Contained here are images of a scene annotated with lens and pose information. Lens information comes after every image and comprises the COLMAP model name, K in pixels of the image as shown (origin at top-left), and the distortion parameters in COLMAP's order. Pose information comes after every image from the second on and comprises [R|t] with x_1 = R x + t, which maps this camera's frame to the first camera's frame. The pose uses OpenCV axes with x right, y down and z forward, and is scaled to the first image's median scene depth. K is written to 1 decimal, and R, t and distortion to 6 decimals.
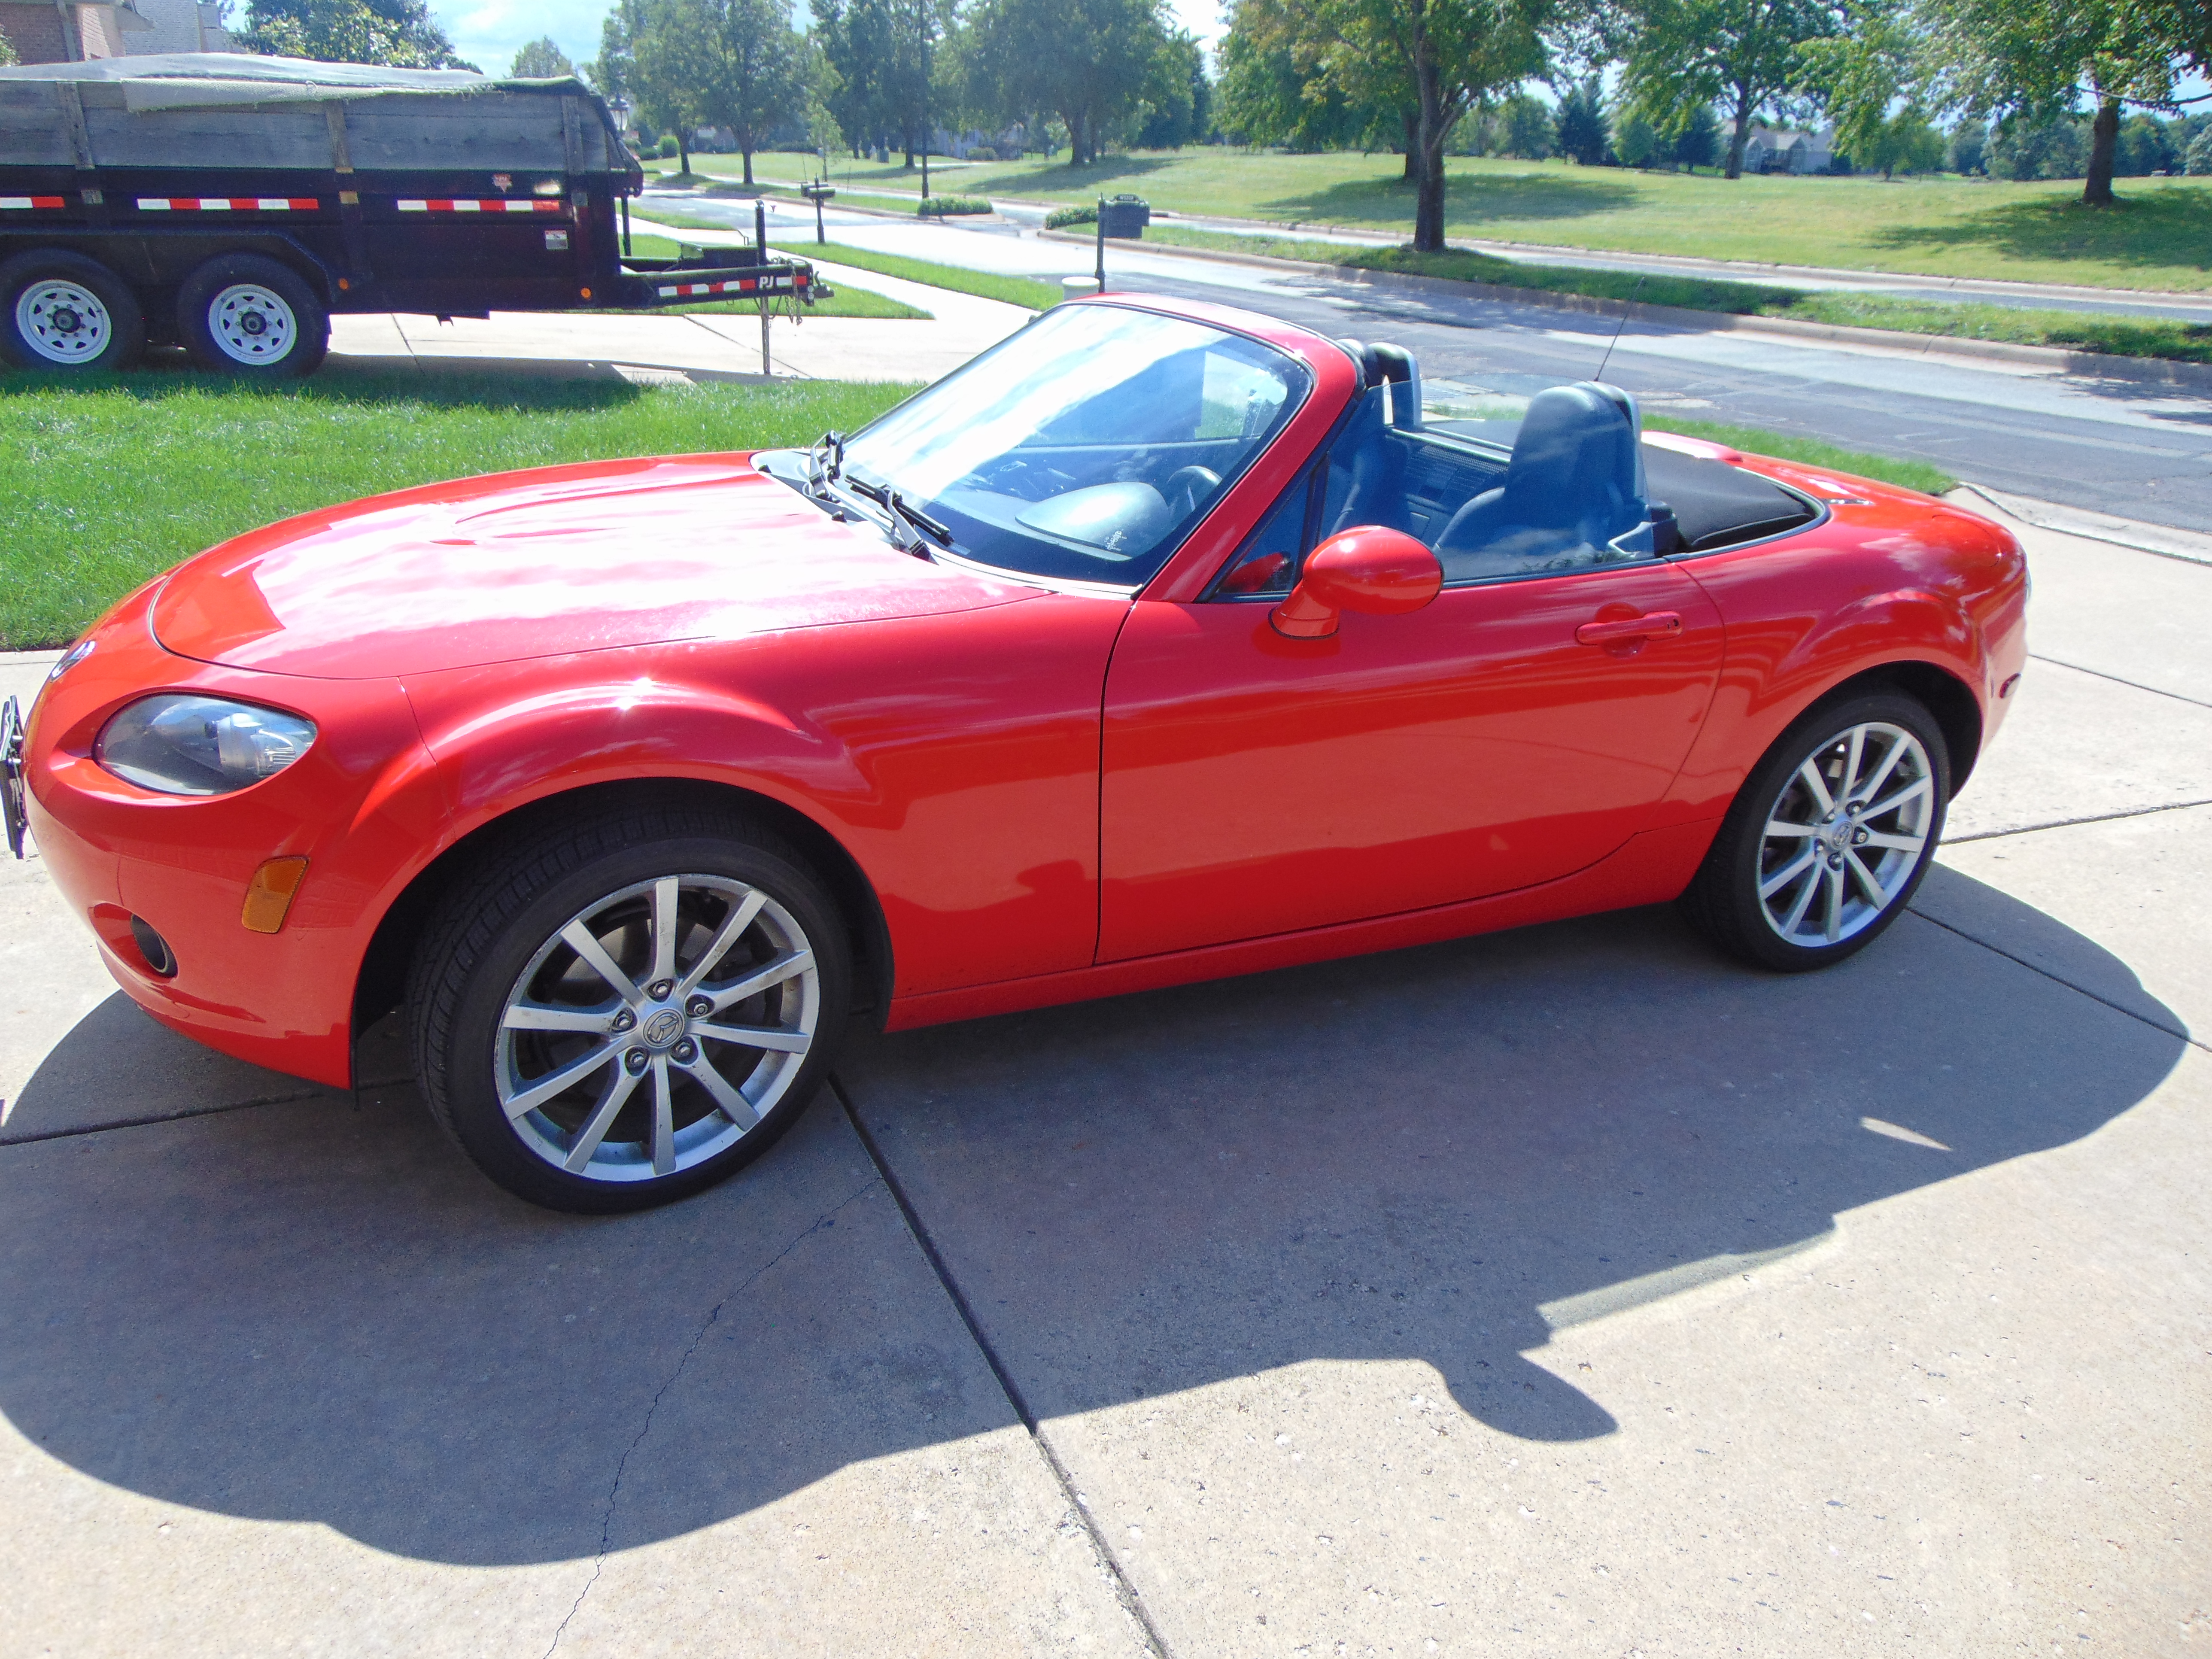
lens RADIAL K [[1630.2, 0, 1091.3], [0, 1630.2, 823.7], [0, 0, 1]] dist [-0.010134, 0.040534]
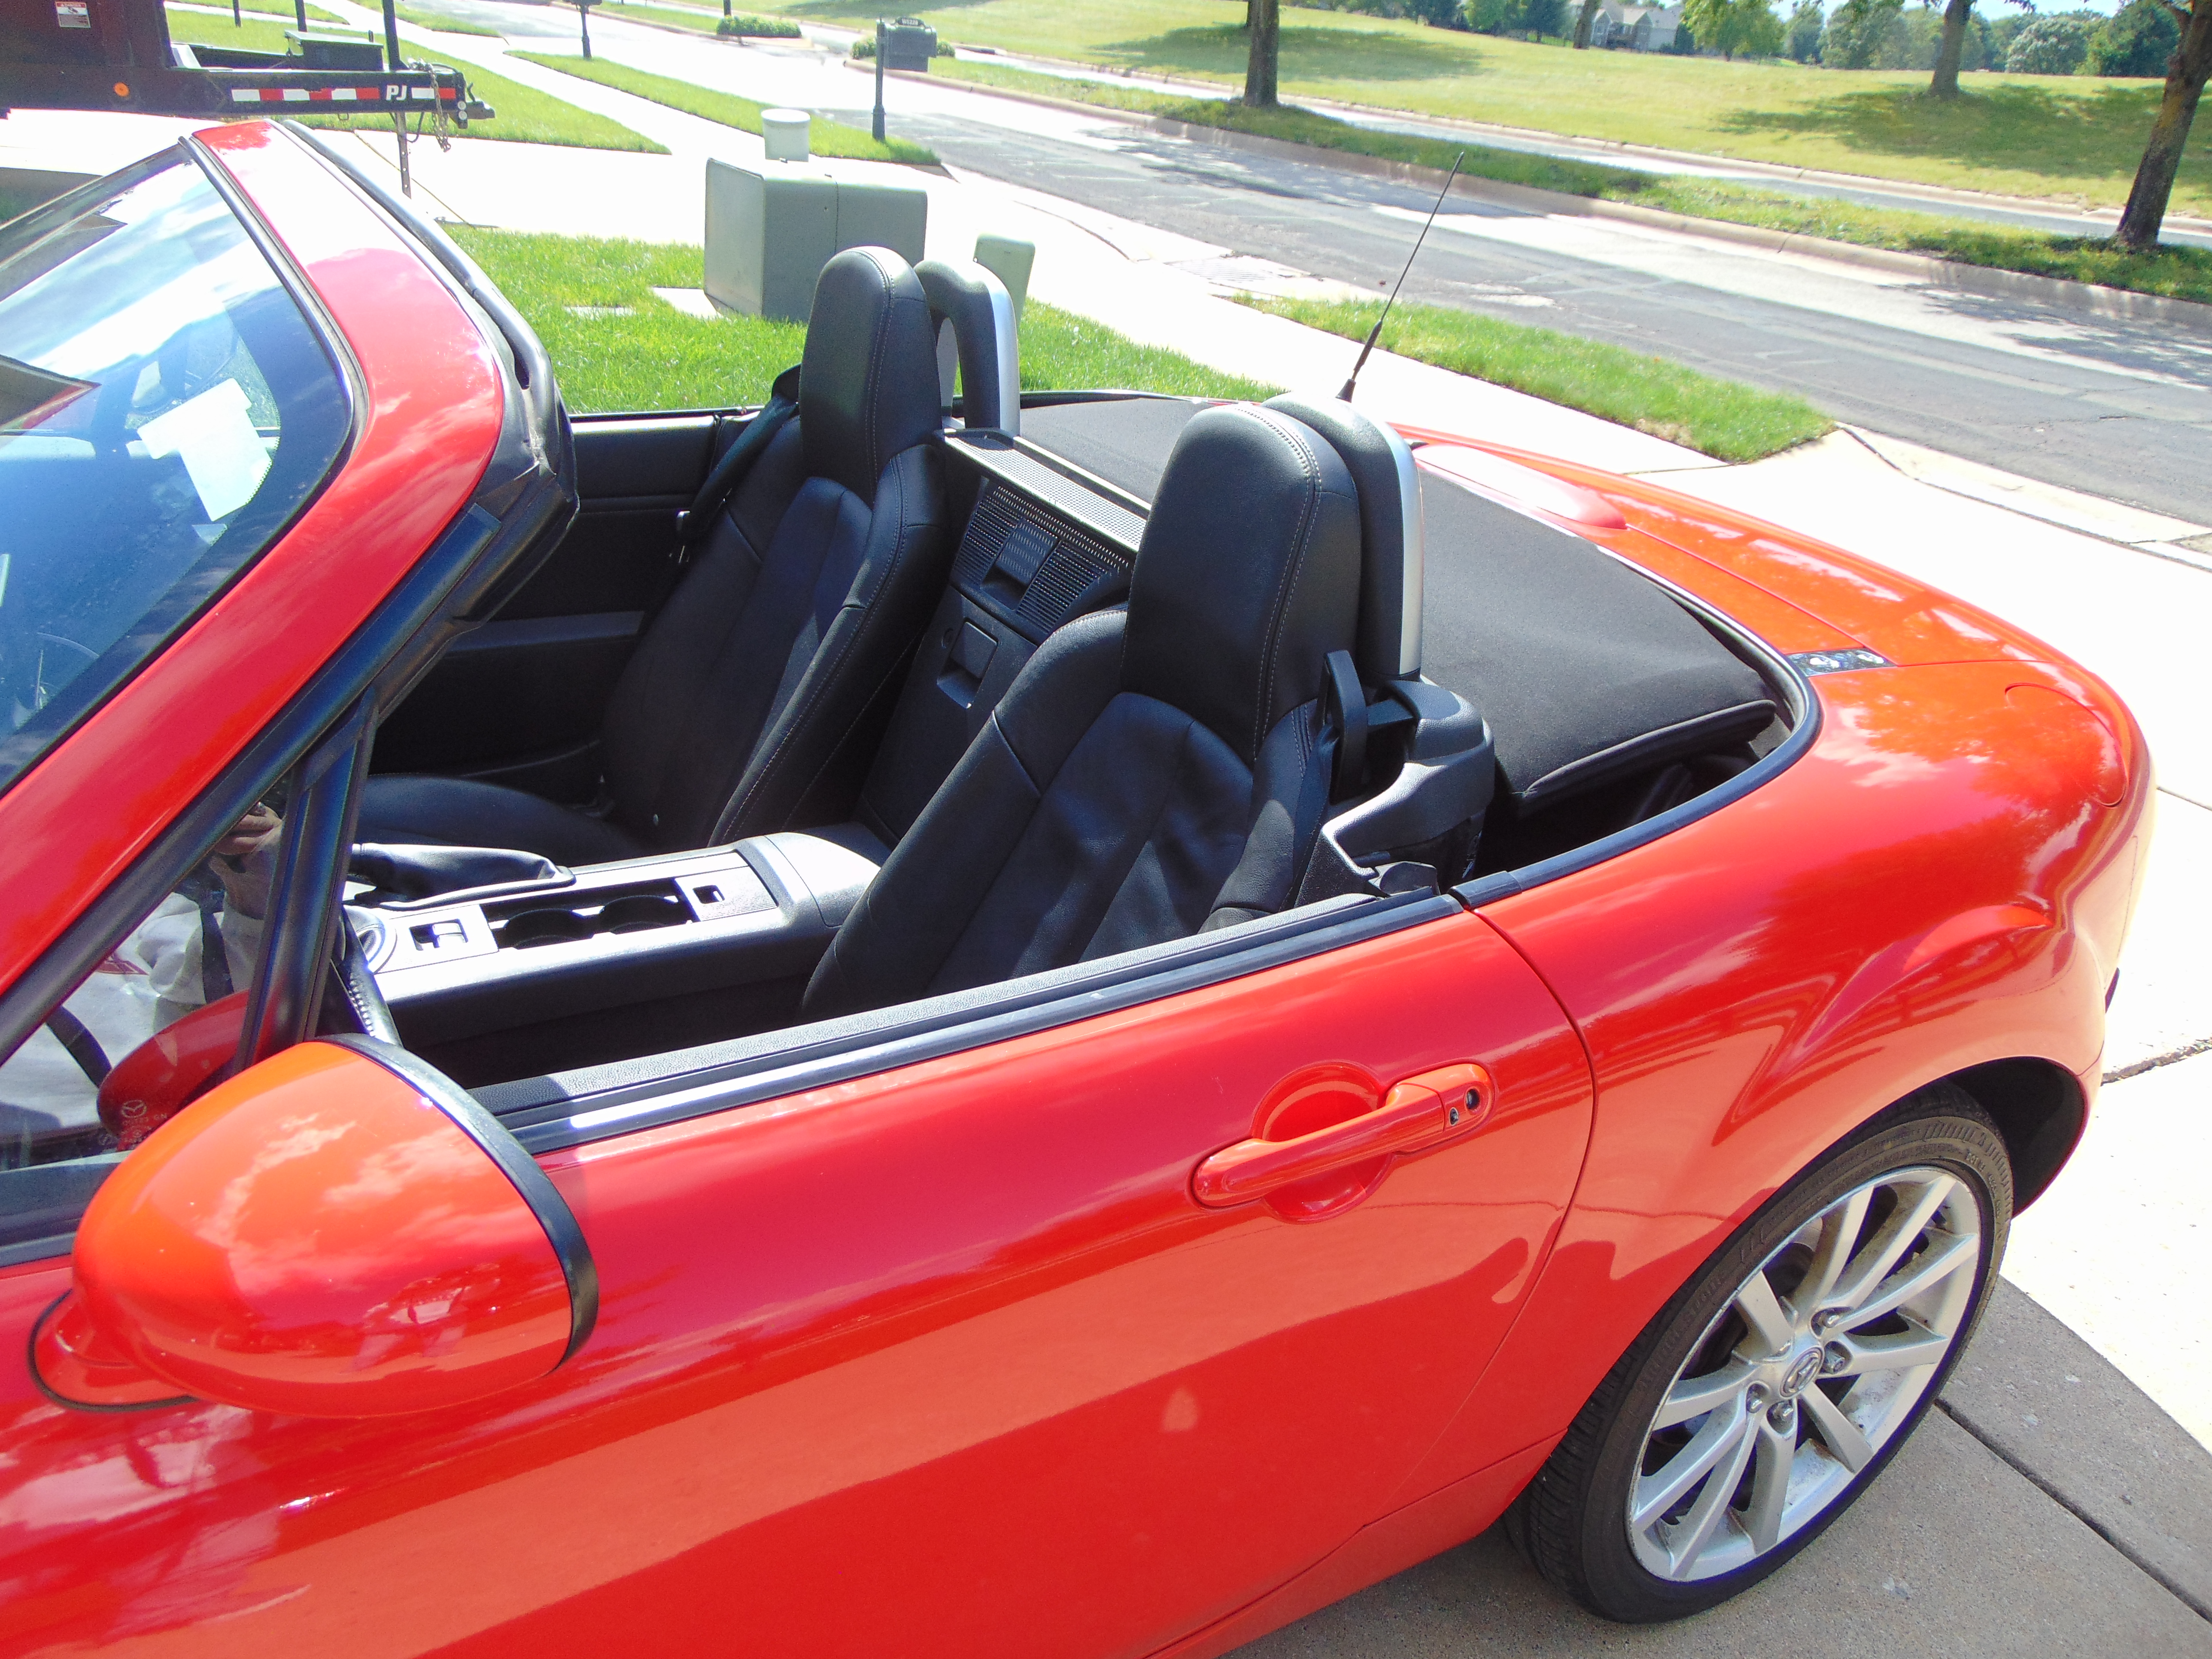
lens RADIAL K [[1630.2, 0, 1101.7], [0, 1630.2, 825.1], [0, 0, 1]] dist [-0.010134, 0.040534]
pose [[0.994182, 0.010552, 0.107194, 0.033449], [-0.019444, 0.996423, 0.082241, -0.031097], [-0.105943, -0.083847, 0.990831, 0.092446]]
